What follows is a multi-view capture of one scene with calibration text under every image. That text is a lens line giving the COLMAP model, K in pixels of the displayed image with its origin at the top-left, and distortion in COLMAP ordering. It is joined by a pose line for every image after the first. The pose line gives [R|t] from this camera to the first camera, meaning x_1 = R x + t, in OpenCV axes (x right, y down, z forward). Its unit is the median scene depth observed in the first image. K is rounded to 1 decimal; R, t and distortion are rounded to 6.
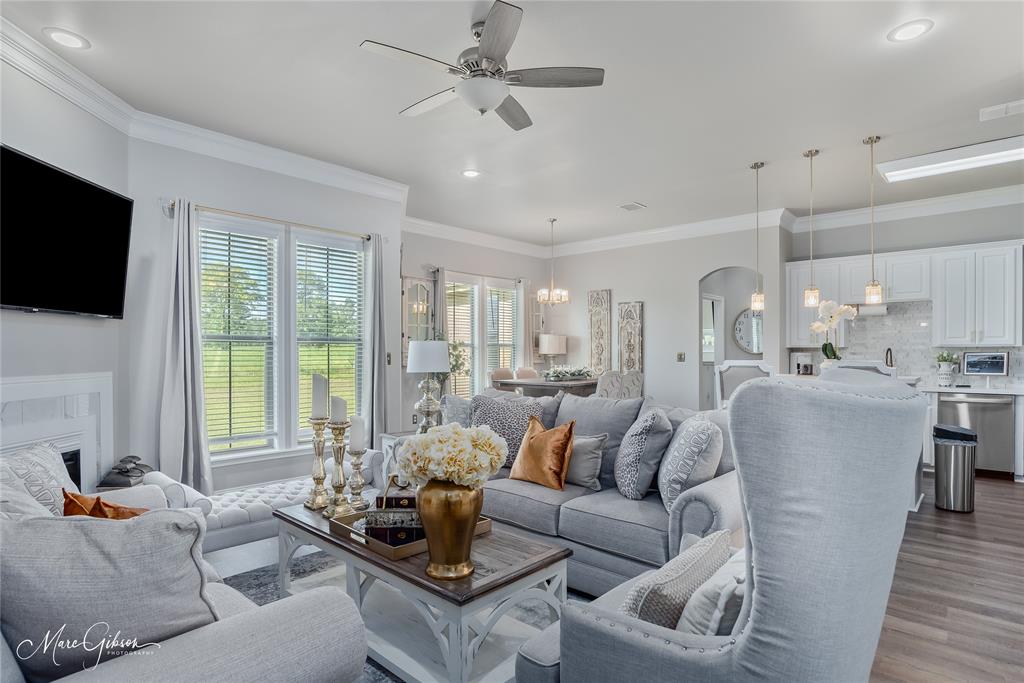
lens RADIAL K [[533.8, 0, 510.3], [0, 533.8, 346.5], [0, 0, 1]] dist [-0.001667, 0.000253]
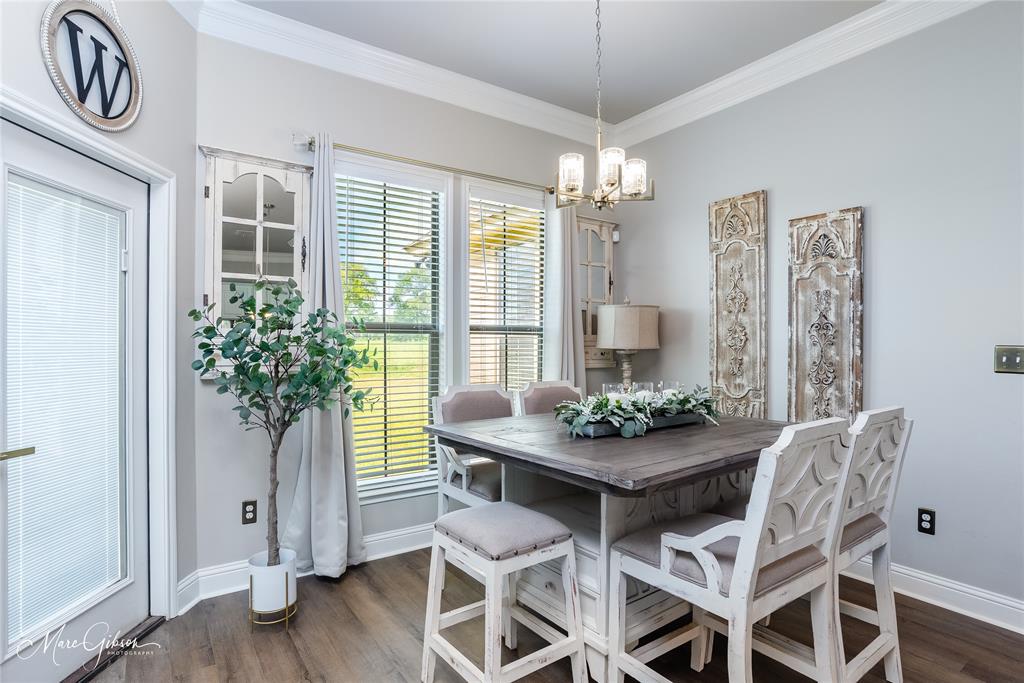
lens RADIAL K [[533.8, 0, 514.3], [0, 533.8, 341.5], [0, 0, 1]] dist [-0.001667, 0.000253]
pose [[0.980238, -0.000329, -0.197819, 0.081960], [0.000275, 1.000000, -0.000299, 0.008356], [0.197819, 0.000238, 0.980238, 0.580469]]
